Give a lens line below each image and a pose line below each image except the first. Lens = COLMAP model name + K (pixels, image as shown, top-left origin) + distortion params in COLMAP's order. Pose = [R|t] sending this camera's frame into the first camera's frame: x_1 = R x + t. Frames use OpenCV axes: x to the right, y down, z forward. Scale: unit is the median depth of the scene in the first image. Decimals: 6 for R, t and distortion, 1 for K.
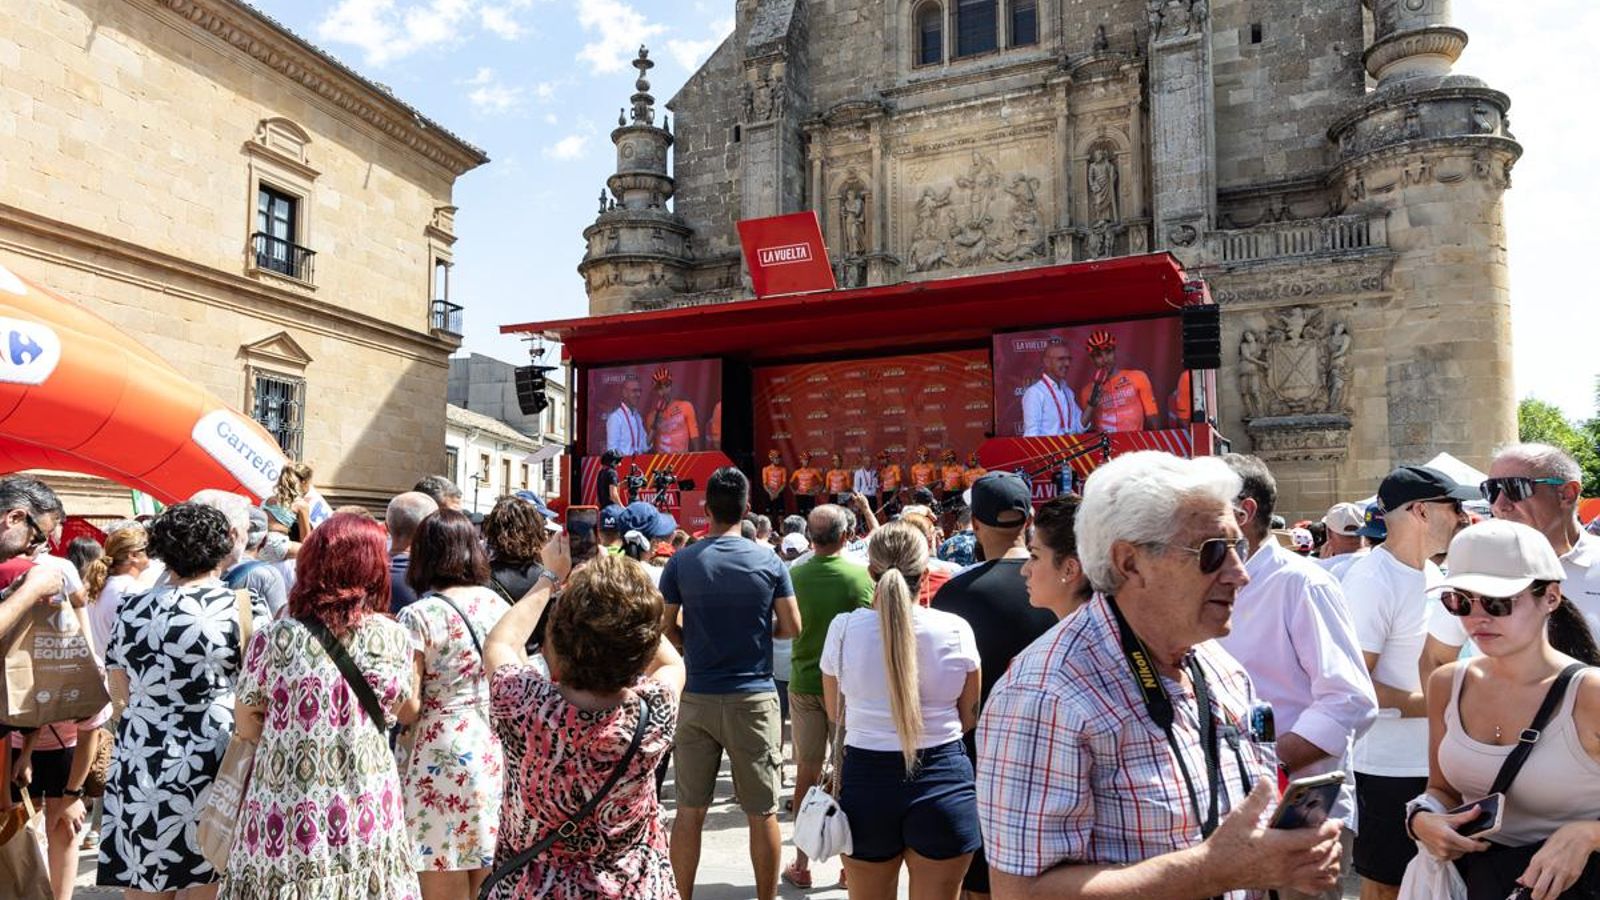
lens RADIAL K [[1085.4, 0, 802.2], [0, 1085.4, 446.2], [0, 0, 1]] dist [0.023897, -0.001717]
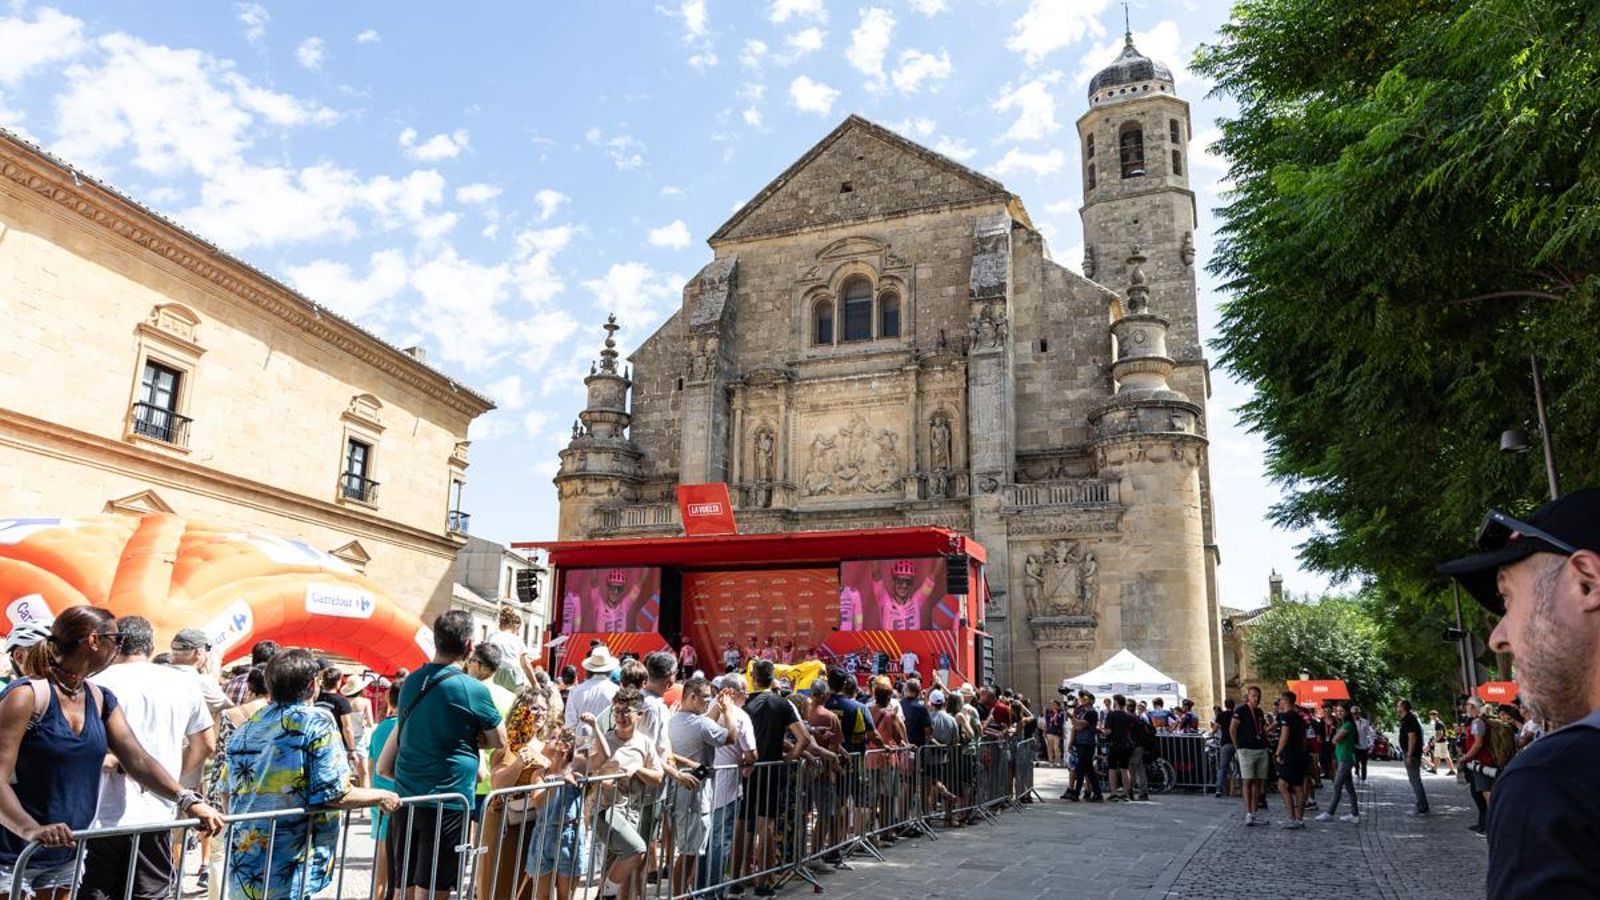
lens RADIAL K [[1085.4, 0, 794.7], [0, 1085.4, 453.0], [0, 0, 1]] dist [0.023897, -0.001717]
pose [[0.998227, 0.034625, 0.048418, 0.023595], [-0.027661, 0.990080, -0.137754, -0.031491], [-0.052707, 0.136171, 0.989282, -0.394351]]
